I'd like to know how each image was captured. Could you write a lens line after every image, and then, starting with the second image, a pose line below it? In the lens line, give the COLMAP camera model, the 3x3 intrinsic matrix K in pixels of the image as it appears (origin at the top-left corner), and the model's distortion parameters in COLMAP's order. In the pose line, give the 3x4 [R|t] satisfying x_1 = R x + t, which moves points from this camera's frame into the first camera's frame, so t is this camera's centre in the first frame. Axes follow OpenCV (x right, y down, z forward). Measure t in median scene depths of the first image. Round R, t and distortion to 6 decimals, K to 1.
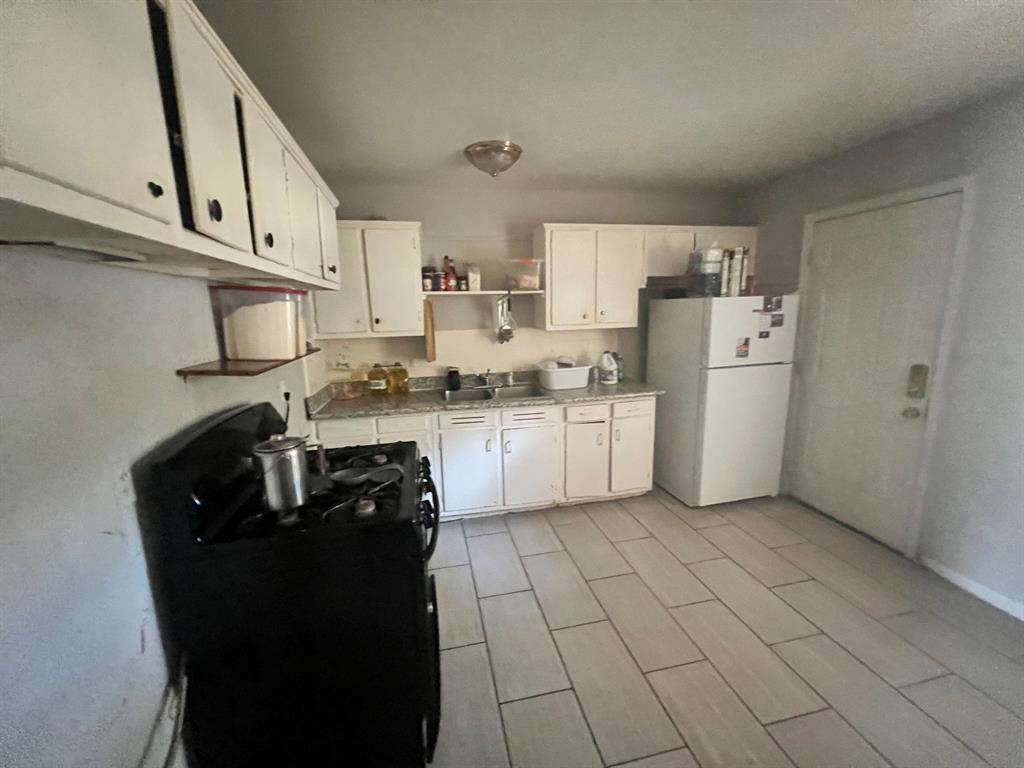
lens RADIAL K [[413.9, 0, 512.7], [0, 413.9, 382.5], [0, 0, 1]] dist [-0.002717, 0.001165]
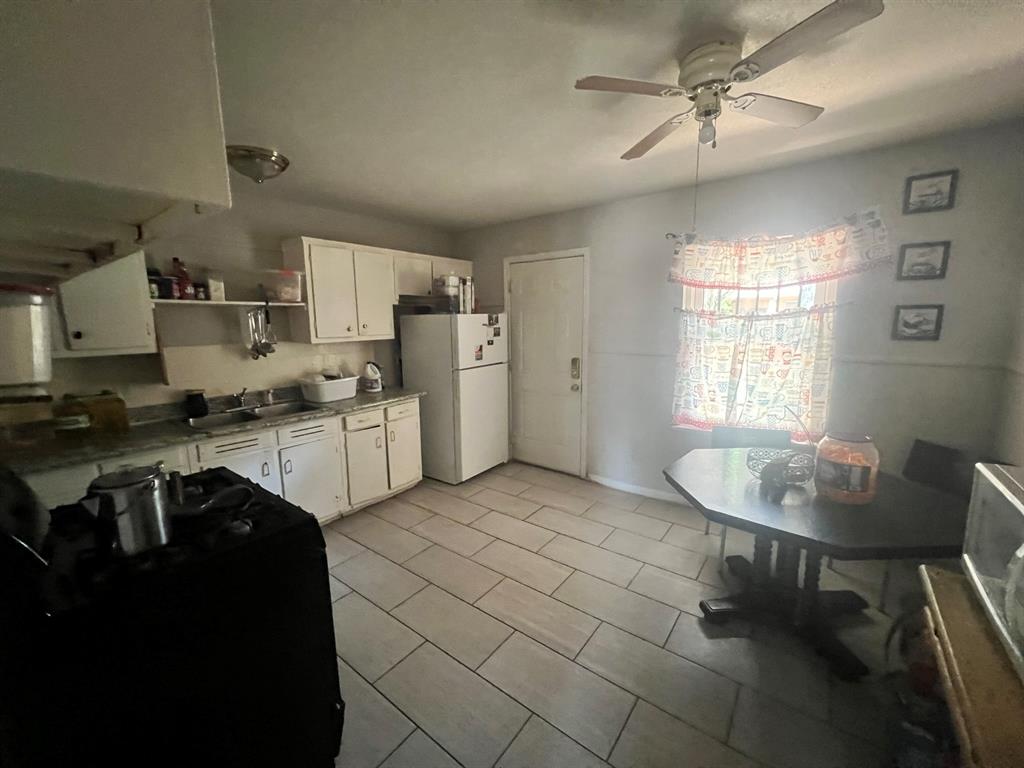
lens RADIAL K [[413.9, 0, 512.1], [0, 413.9, 381.9], [0, 0, 1]] dist [-0.002717, 0.001165]
pose [[0.756899, -0.083512, 0.648174, -0.216926], [0.108943, 0.994048, 0.000857, 0.018023], [-0.644387, 0.069965, 0.761492, -0.060269]]
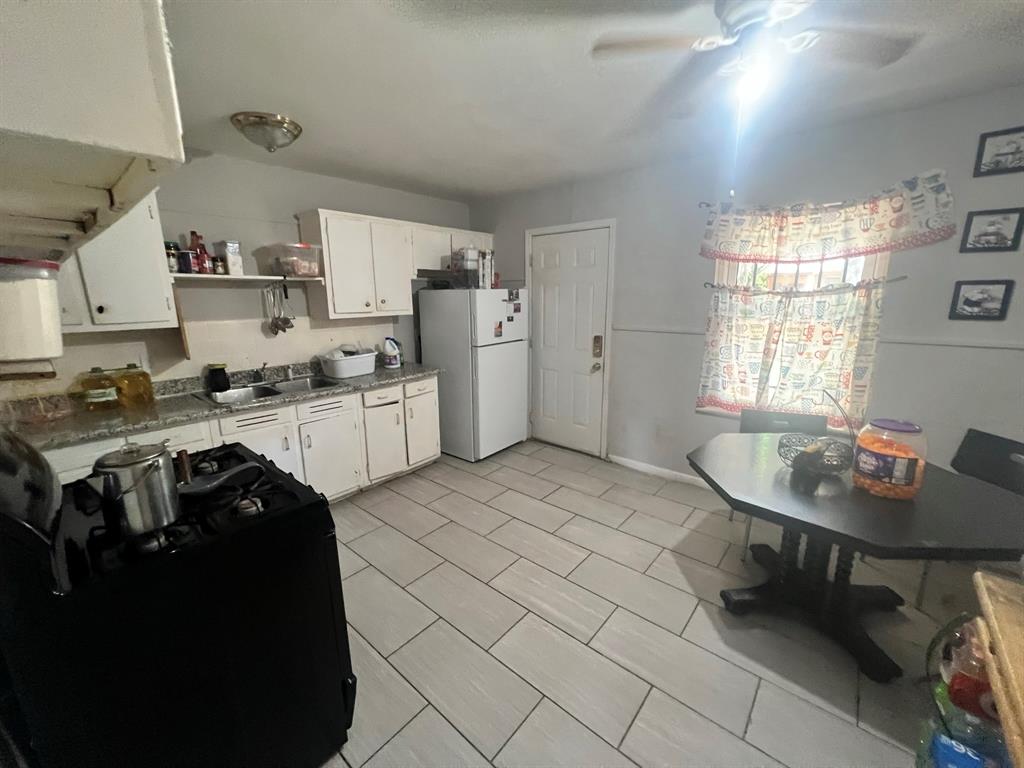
lens RADIAL K [[413.9, 0, 511.6], [0, 413.9, 383.3], [0, 0, 1]] dist [-0.002717, 0.001165]
pose [[0.793032, -0.110882, 0.599003, -0.192484], [0.097218, 0.993729, 0.055241, 0.014844], [-0.601372, 0.014426, 0.798839, -0.045773]]
